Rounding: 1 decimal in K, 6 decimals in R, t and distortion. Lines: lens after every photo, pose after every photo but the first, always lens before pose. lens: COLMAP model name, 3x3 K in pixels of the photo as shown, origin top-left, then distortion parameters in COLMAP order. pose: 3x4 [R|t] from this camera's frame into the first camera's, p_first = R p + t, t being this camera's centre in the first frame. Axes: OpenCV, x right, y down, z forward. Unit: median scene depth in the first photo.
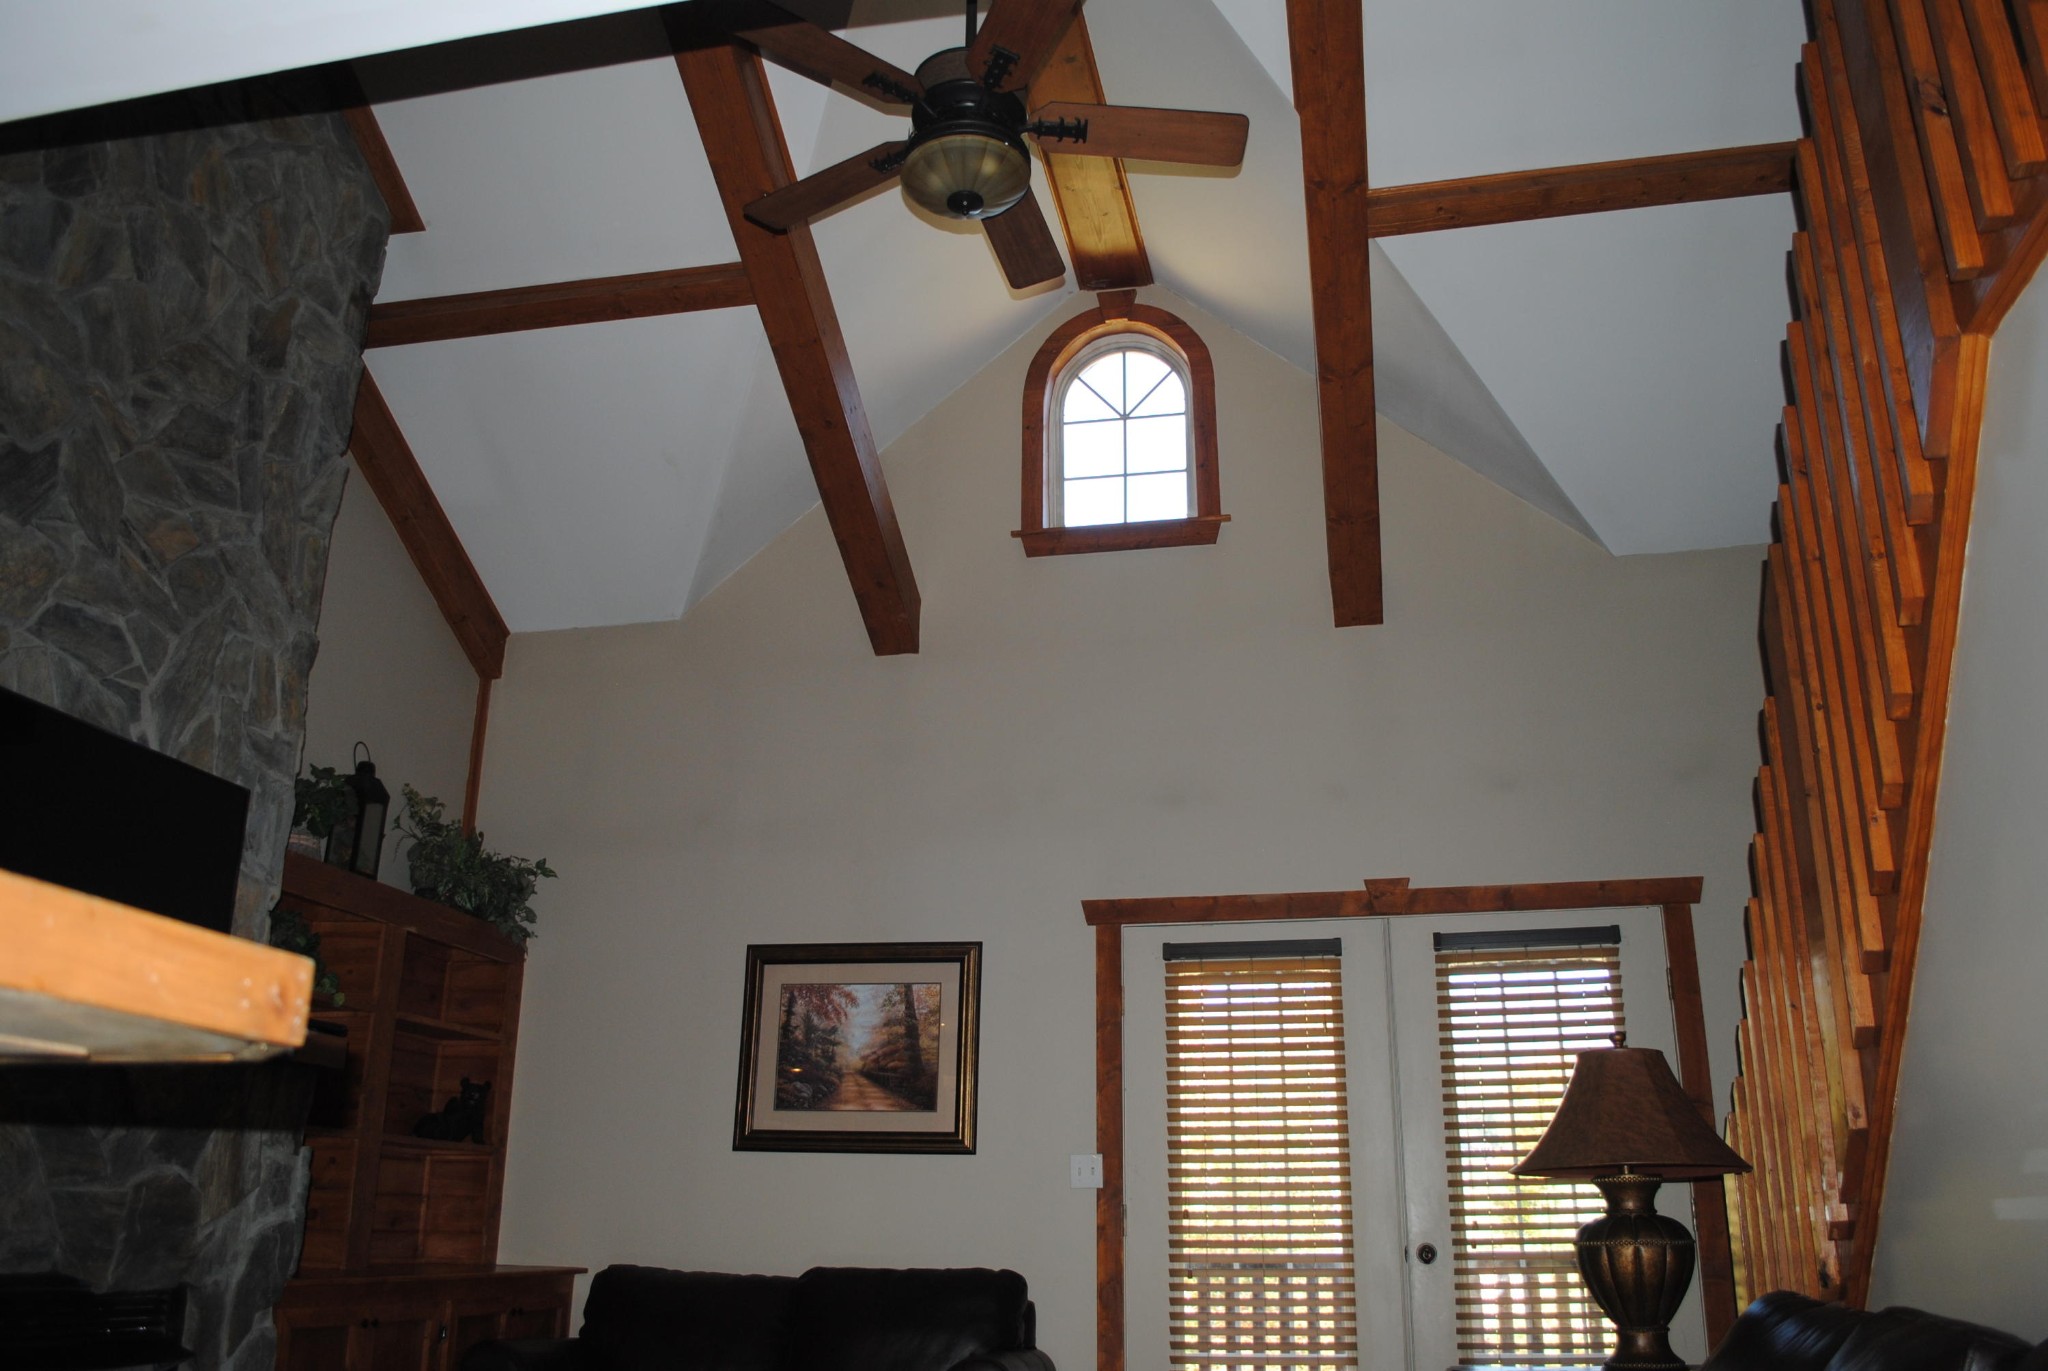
lens RADIAL K [[1620.0, 0, 1032.7], [0, 1620.0, 687.1], [0, 0, 1]] dist [-0.084712, 0.001807]
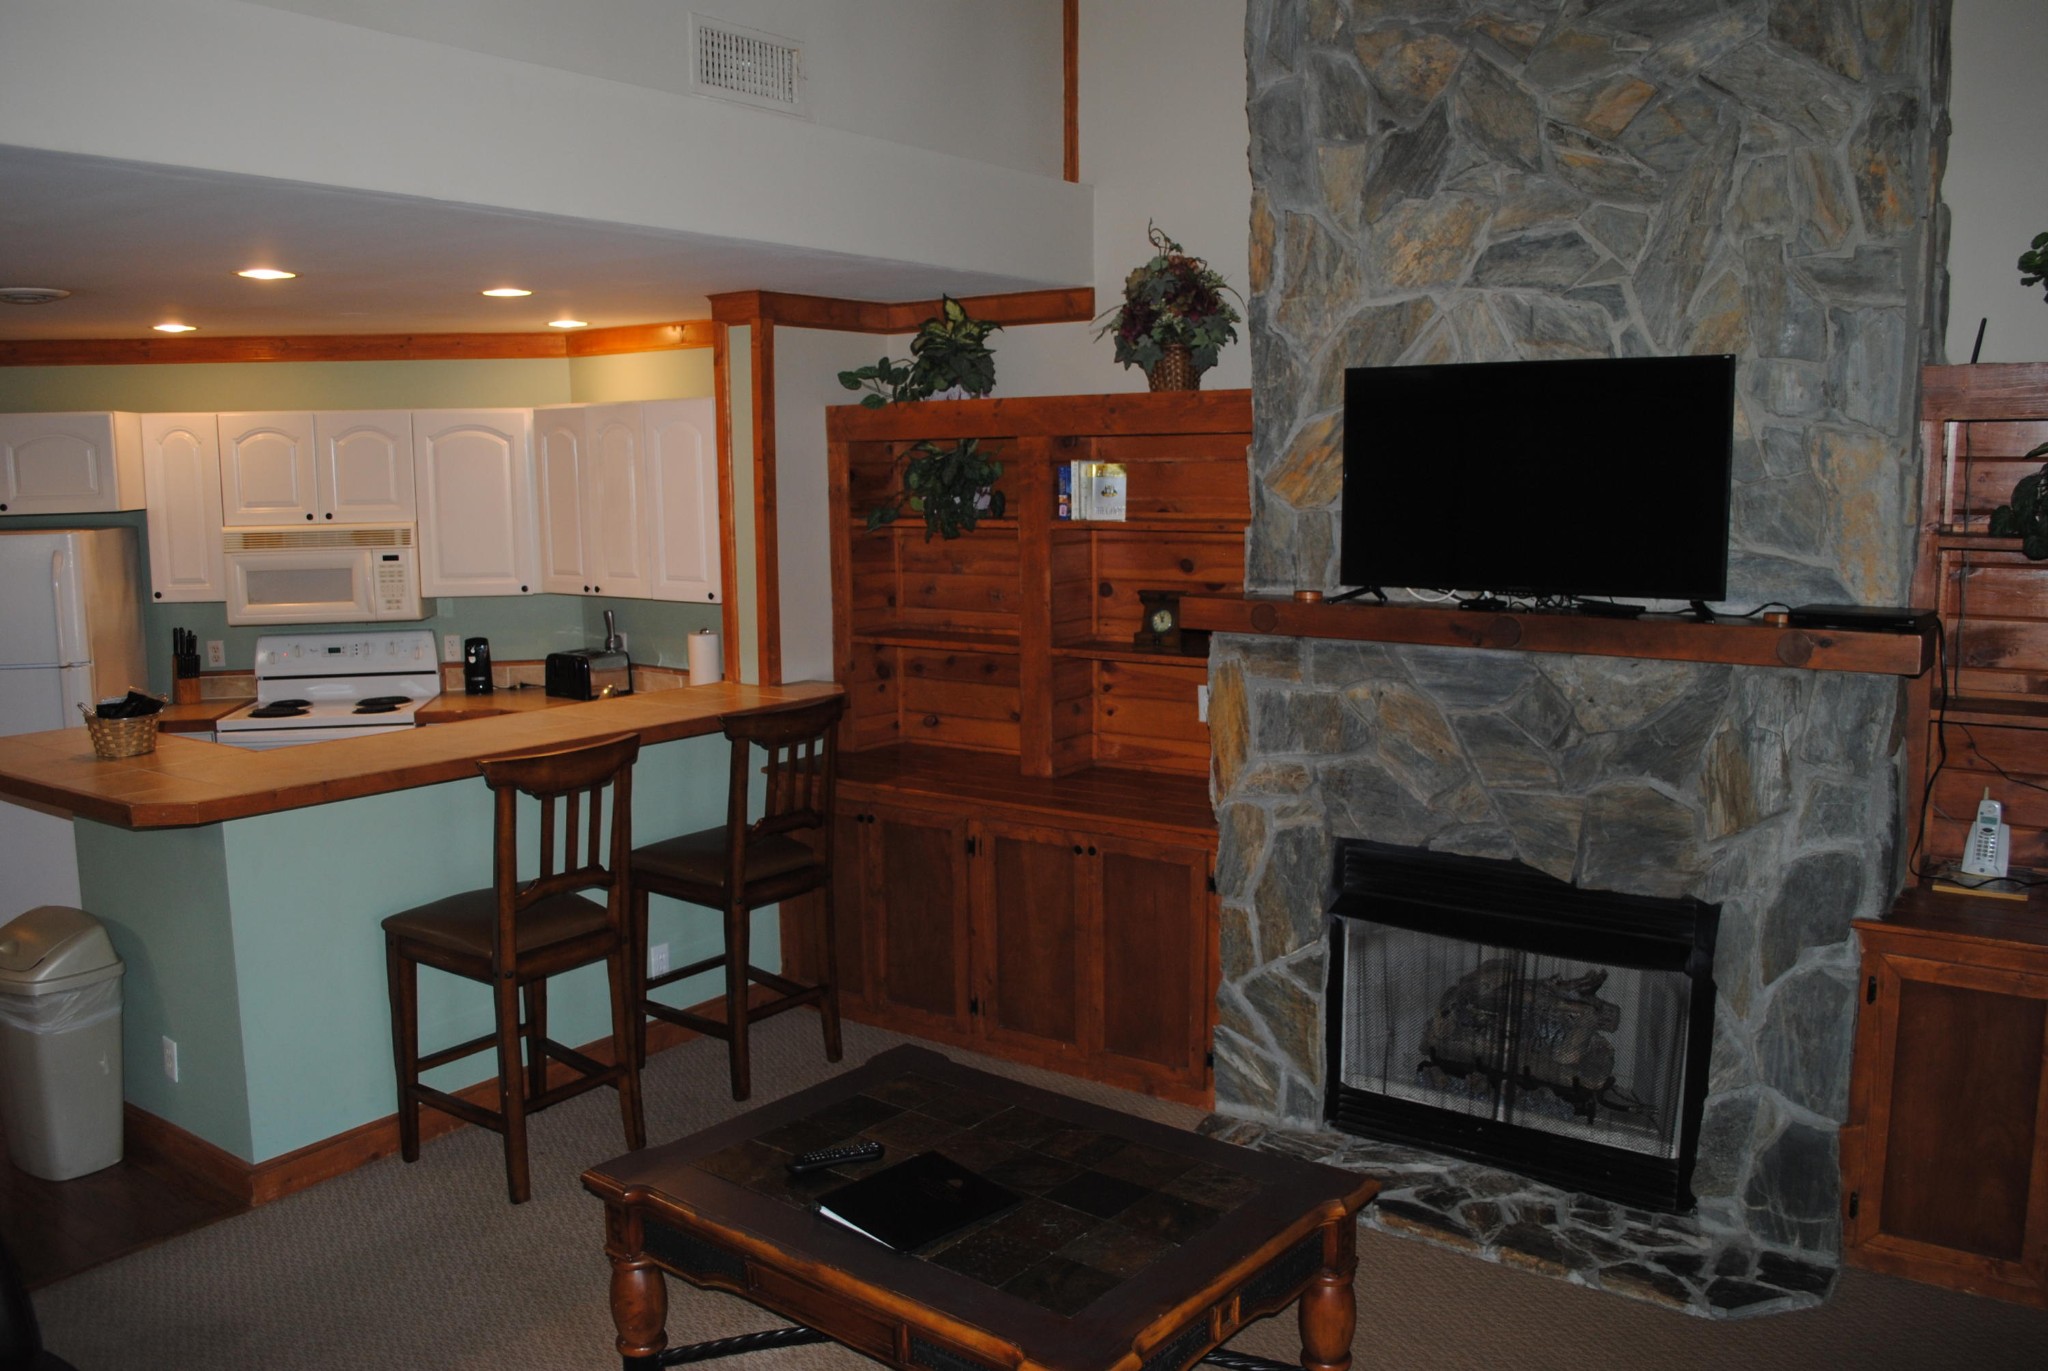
lens RADIAL K [[1620.0, 0, 1032.7], [0, 1620.0, 687.1], [0, 0, 1]] dist [-0.084712, 0.001807]
pose [[-0.419326, 0.125489, -0.899121, 0.474040], [0.301698, 0.953373, -0.007643, 0.135185], [0.856238, -0.274468, -0.437634, 1.060661]]
